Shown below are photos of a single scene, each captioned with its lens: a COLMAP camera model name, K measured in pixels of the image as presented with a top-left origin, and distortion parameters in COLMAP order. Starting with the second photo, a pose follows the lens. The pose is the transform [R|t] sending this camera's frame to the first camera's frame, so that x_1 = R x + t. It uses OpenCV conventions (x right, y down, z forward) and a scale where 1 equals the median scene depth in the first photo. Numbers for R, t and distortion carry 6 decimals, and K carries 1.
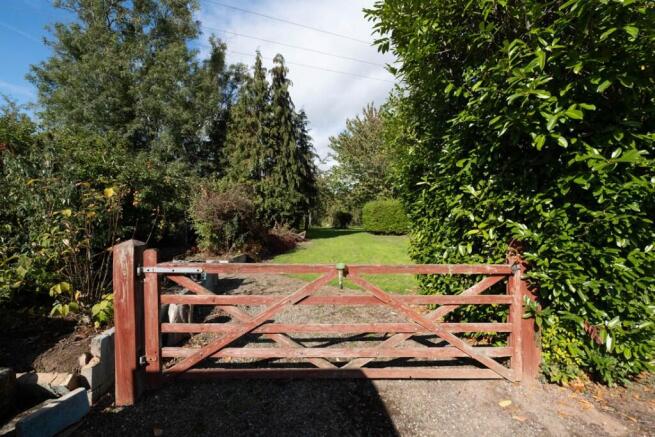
lens RADIAL K [[280.7, 0, 327.5], [0, 280.7, 218.5], [0, 0, 1]] dist [-0.002564, -0.000037]
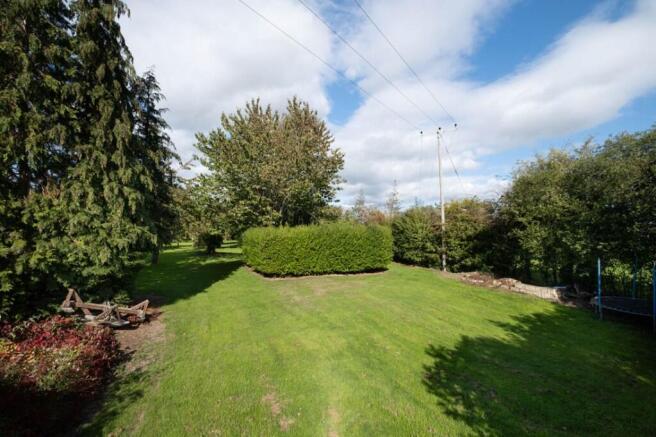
lens RADIAL K [[281.1, 0, 328.0], [0, 281.1, 218.5], [0, 0, 1]] dist [-0.002564, -0.000037]
pose [[0.890365, 0.028961, 0.454326, -0.021513], [-0.010278, 0.998999, -0.043539, -0.079384], [-0.455132, 0.034096, 0.889771, 0.377164]]
